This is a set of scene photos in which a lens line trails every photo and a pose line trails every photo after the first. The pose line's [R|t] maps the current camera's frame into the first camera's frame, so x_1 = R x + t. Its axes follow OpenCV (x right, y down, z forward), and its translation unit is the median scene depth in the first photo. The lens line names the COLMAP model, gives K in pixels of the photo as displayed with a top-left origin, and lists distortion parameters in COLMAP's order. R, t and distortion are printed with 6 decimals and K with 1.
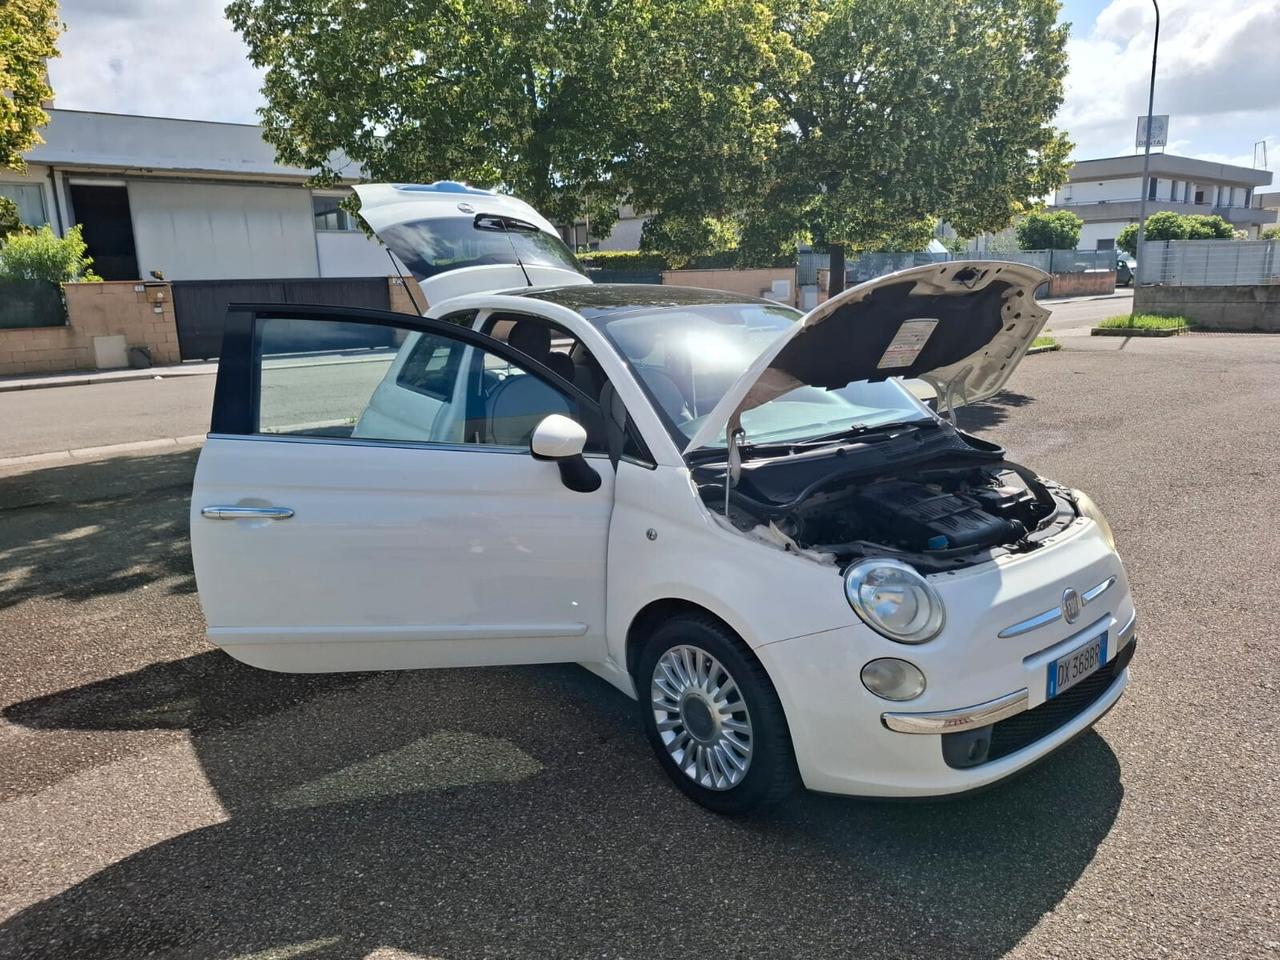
lens RADIAL K [[891.5, 0, 621.1], [0, 891.5, 477.0], [0, 0, 1]] dist [0.041482, -0.034867]
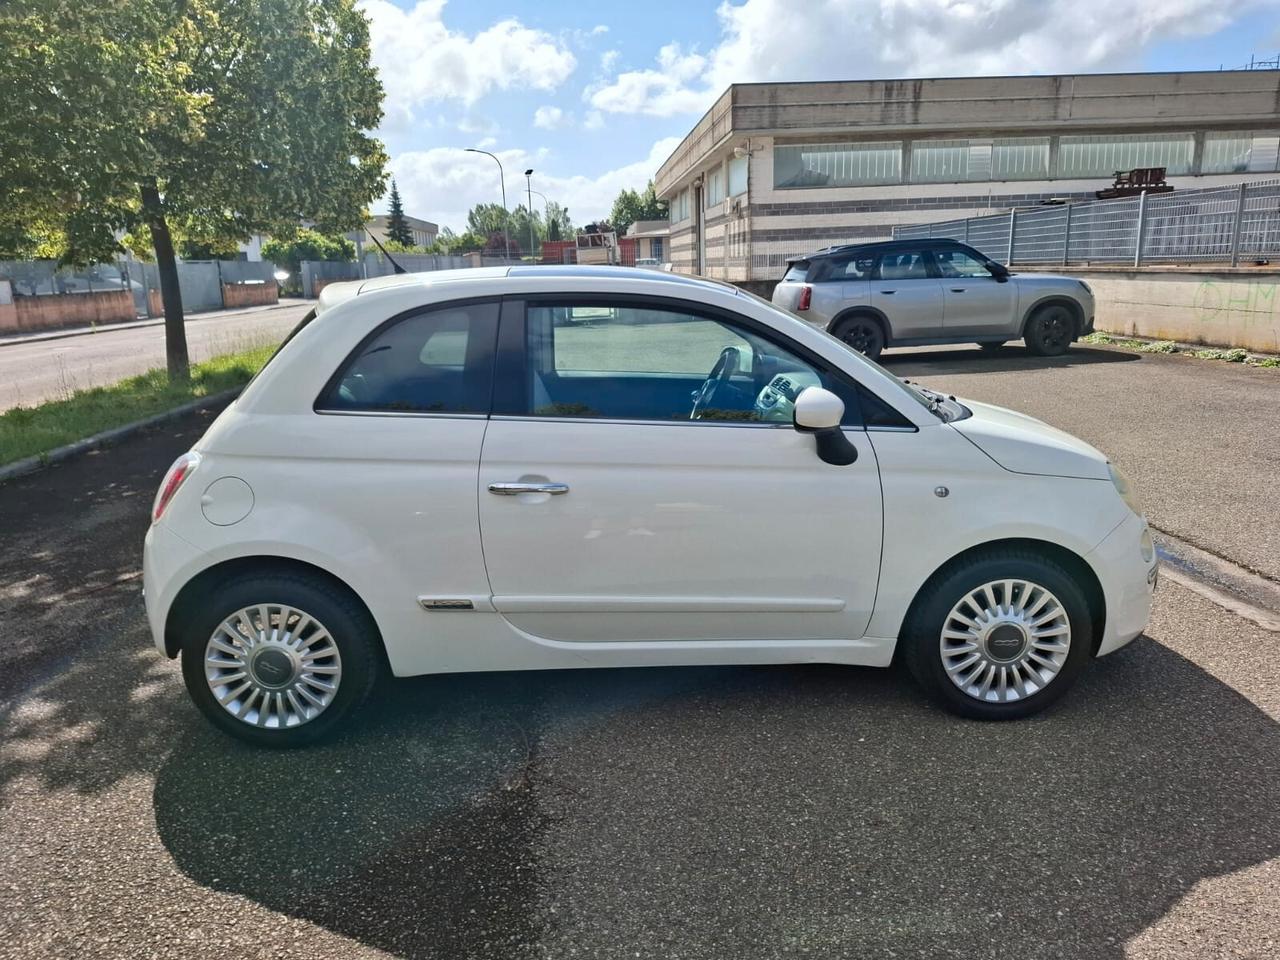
lens RADIAL K [[897.2, 0, 630.5], [0, 897.2, 485.4], [0, 0, 1]] dist [0.025872, -0.021687]
pose [[0.621193, -0.182170, 0.762190, -0.784832], [0.186350, 0.979045, 0.082123, -0.076476], [-0.761179, 0.091019, 0.642124, 0.477418]]
